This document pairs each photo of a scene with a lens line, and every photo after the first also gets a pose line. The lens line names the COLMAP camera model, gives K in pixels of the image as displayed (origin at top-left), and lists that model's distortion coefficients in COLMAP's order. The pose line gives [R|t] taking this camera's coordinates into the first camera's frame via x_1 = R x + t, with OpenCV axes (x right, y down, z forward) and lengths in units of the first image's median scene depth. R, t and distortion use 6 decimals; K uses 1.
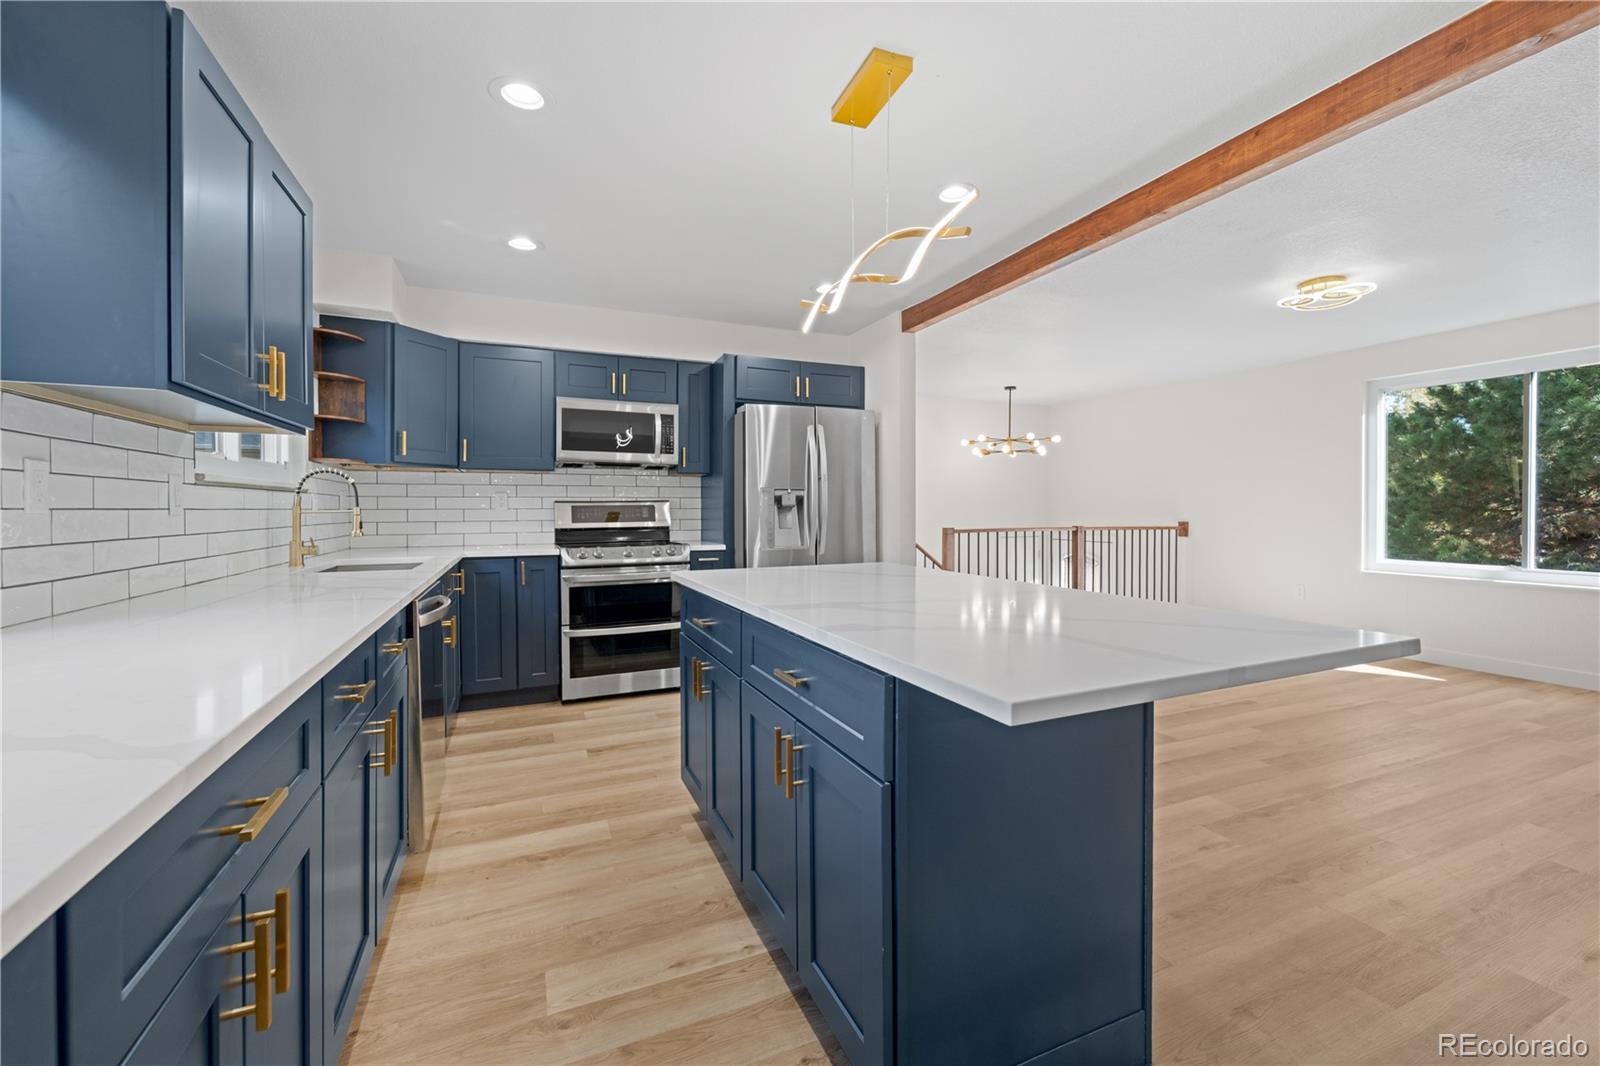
lens RADIAL K [[655.3, 0, 799.9], [0, 655.3, 519.2], [0, 0, 1]] dist [0.005116, -0.002411]
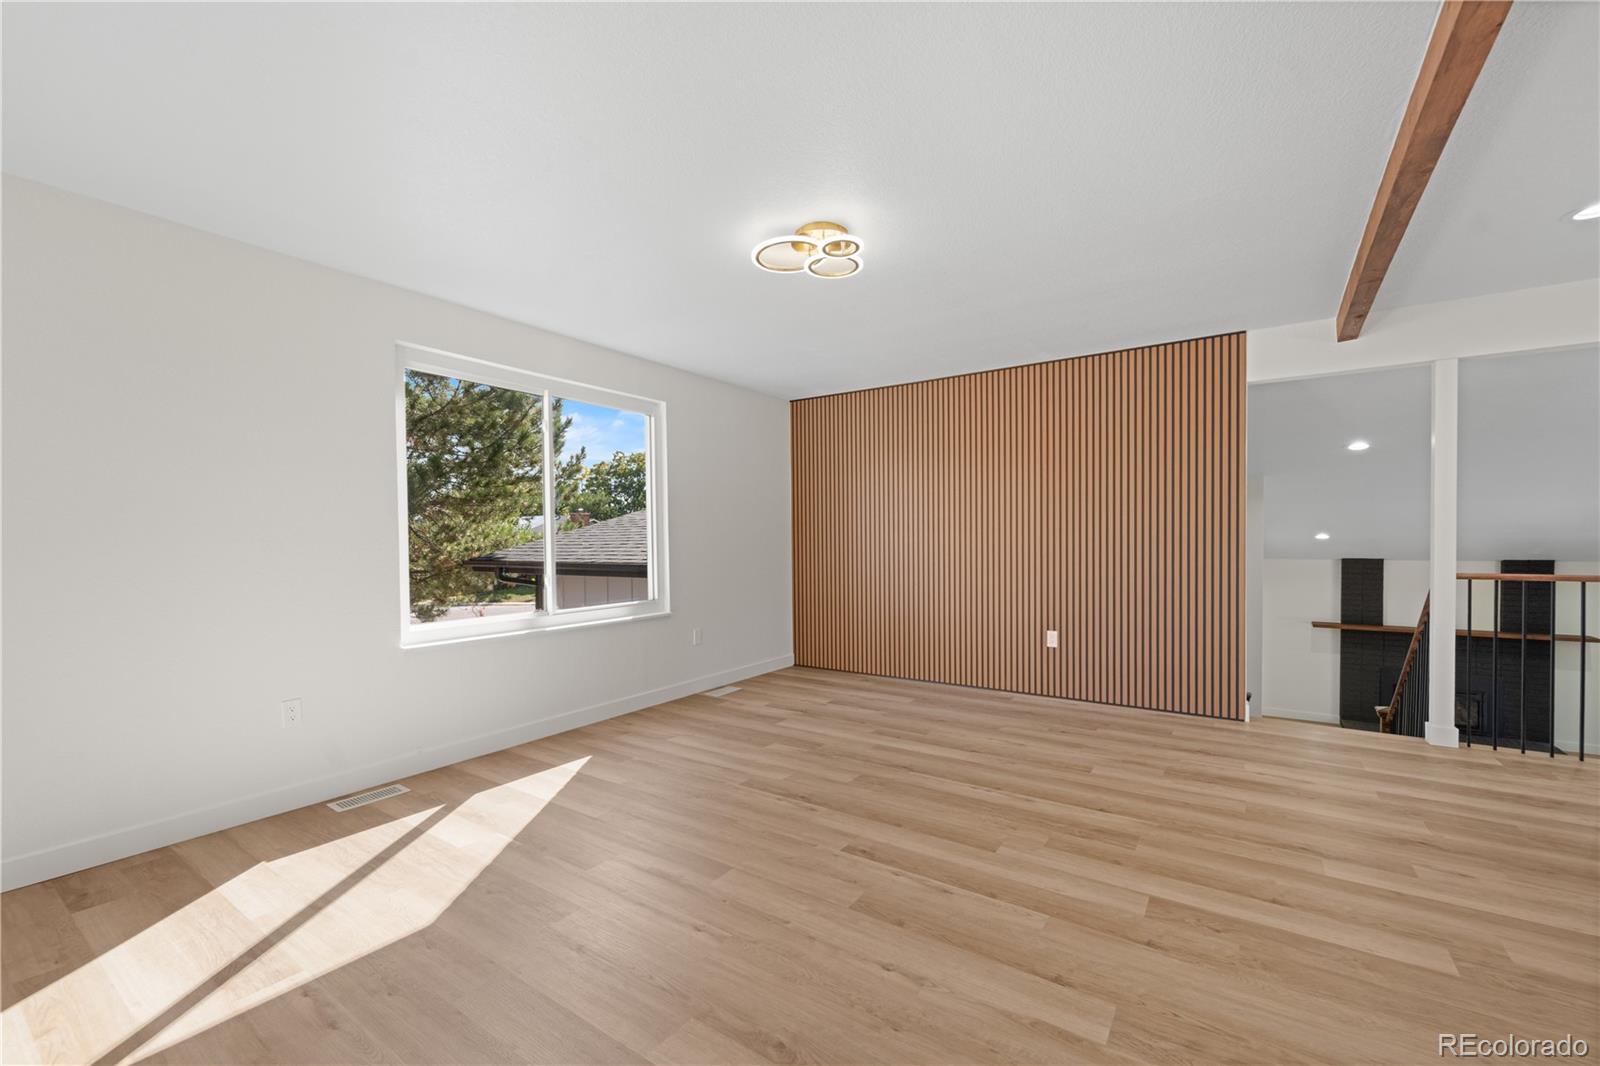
lens RADIAL K [[655.3, 0, 806.7], [0, 655.3, 544.6], [0, 0, 1]] dist [0.005116, -0.002411]
pose [[-0.540703, -0.001664, 0.841212, 0.189175], [0.024053, 0.999559, 0.017438, -0.027567], [-0.840870, 0.029663, -0.540424, 1.421123]]
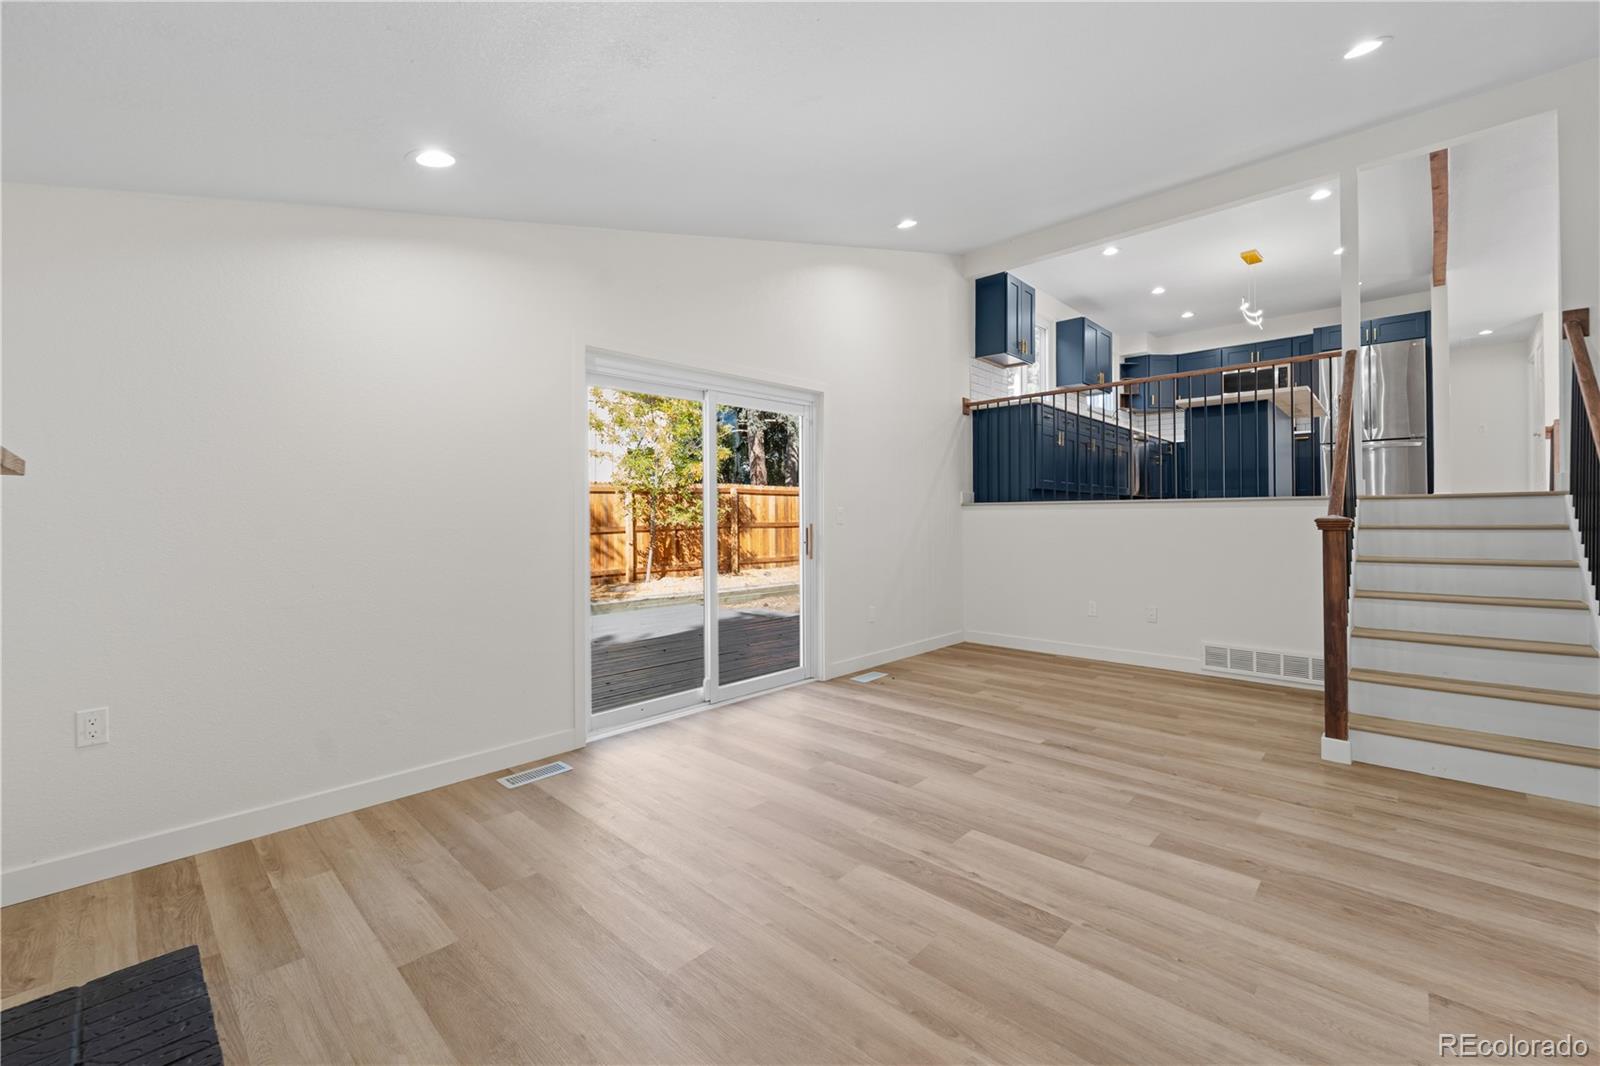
lens RADIAL K [[655.3, 0, 808.4], [0, 655.3, 512.3], [0, 0, 1]] dist [0.005116, -0.002411]
pose [[0.400977, -0.009116, -0.916043, 1.165329], [-0.014338, 0.999766, -0.016225, 0.371001], [0.915976, 0.019640, 0.400753, -1.218024]]
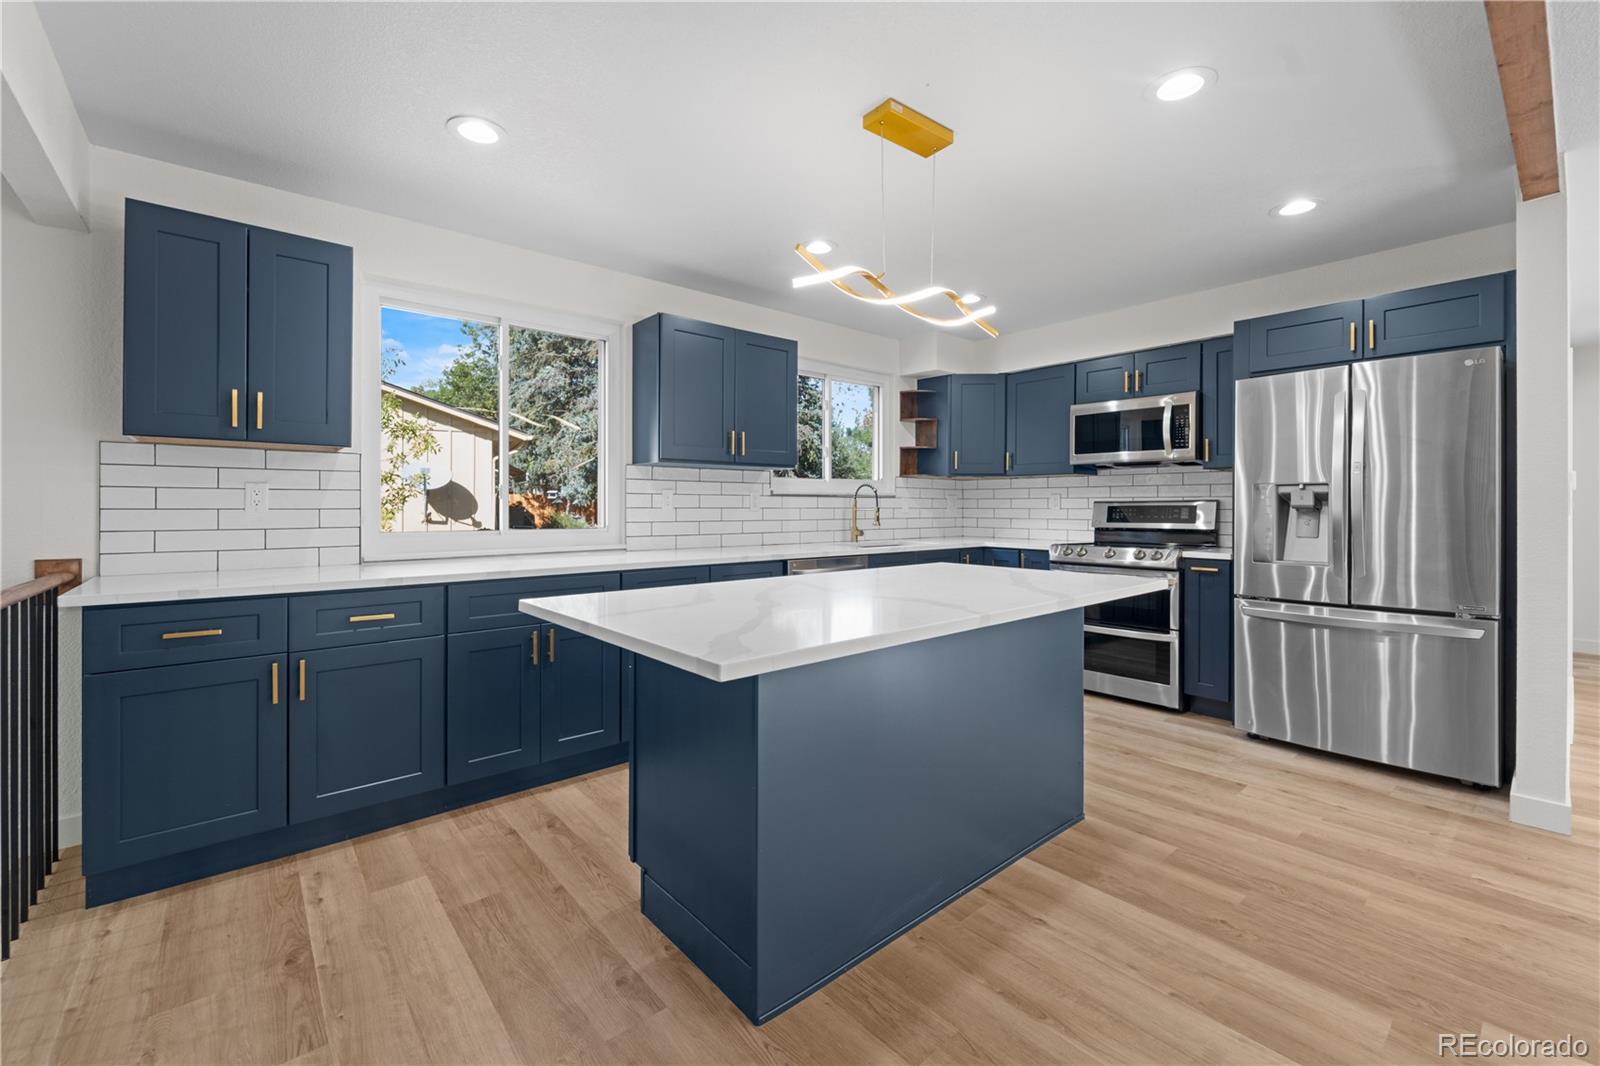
lens RADIAL K [[655.3, 0, 798.0], [0, 655.3, 508.7], [0, 0, 1]] dist [0.005116, -0.002411]
pose [[0.293150, 0.005833, -0.956049, 0.586127], [-0.019389, 0.999812, 0.000155, -0.008193], [0.955870, 0.018491, 0.293208, 0.271860]]
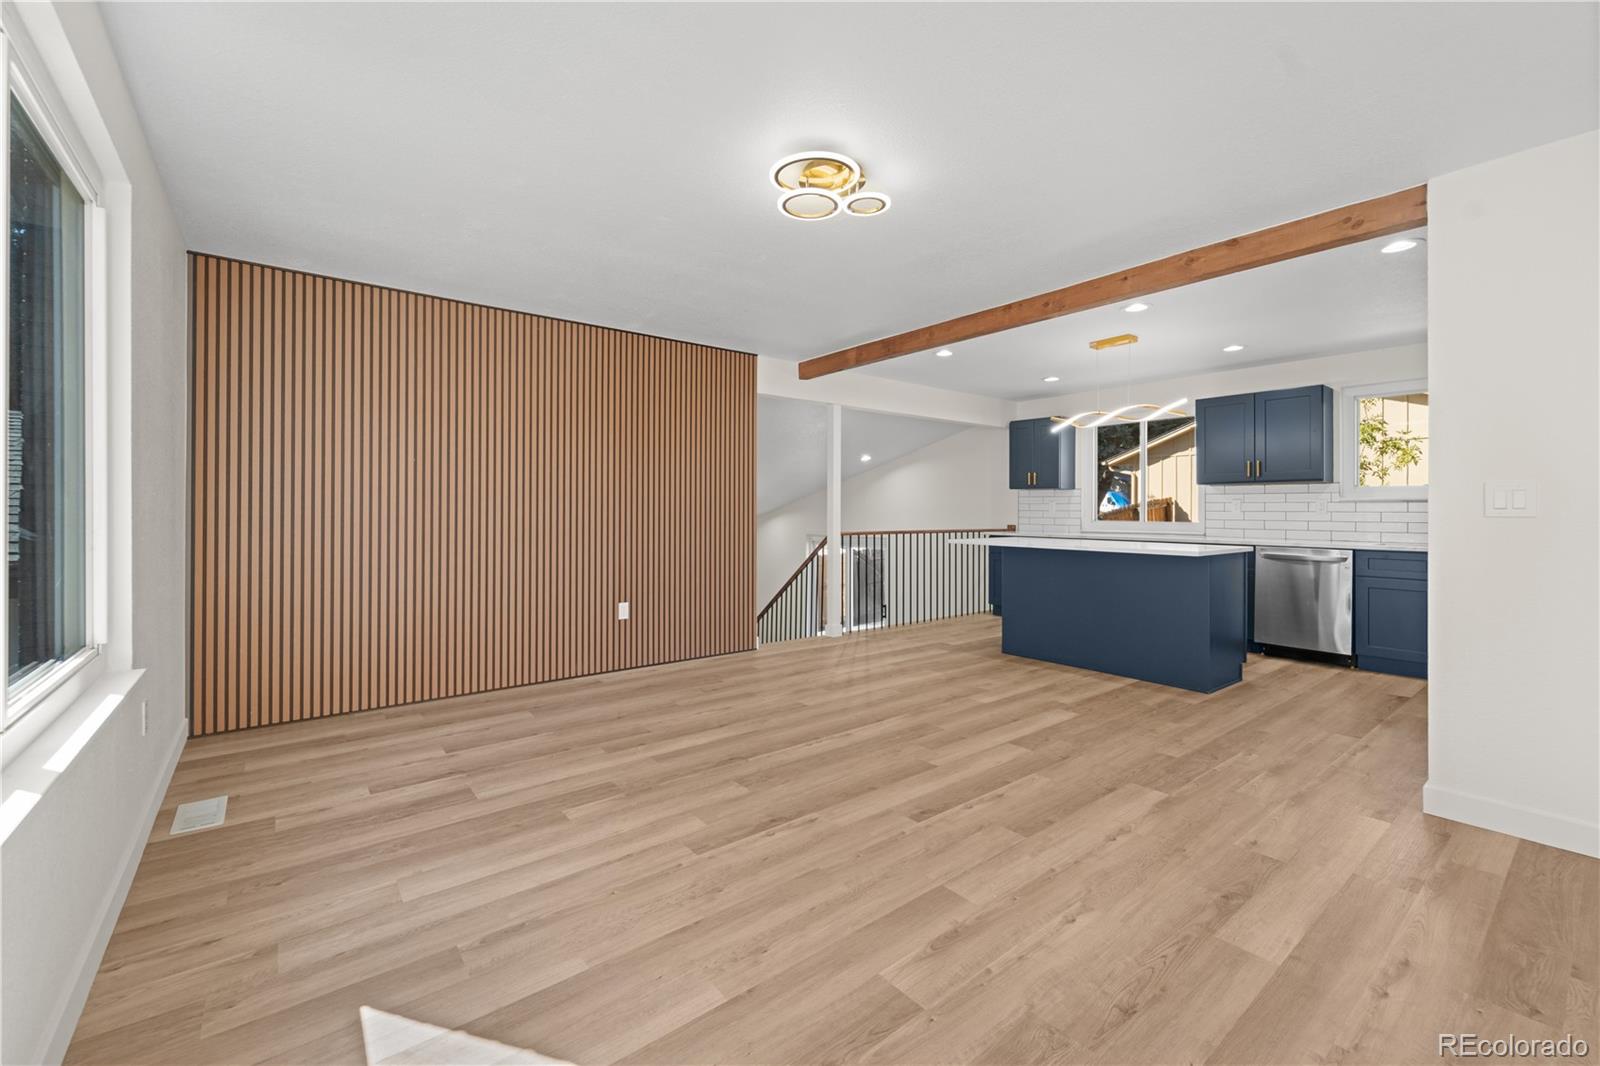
lens RADIAL K [[655.3, 0, 804.0], [0, 655.3, 510.4], [0, 0, 1]] dist [0.005116, -0.002411]
pose [[-0.964533, -0.001967, -0.263954, 0.998303], [-0.007413, 0.999780, 0.019639, -0.030620], [0.263857, 0.020899, -0.964335, 1.636557]]
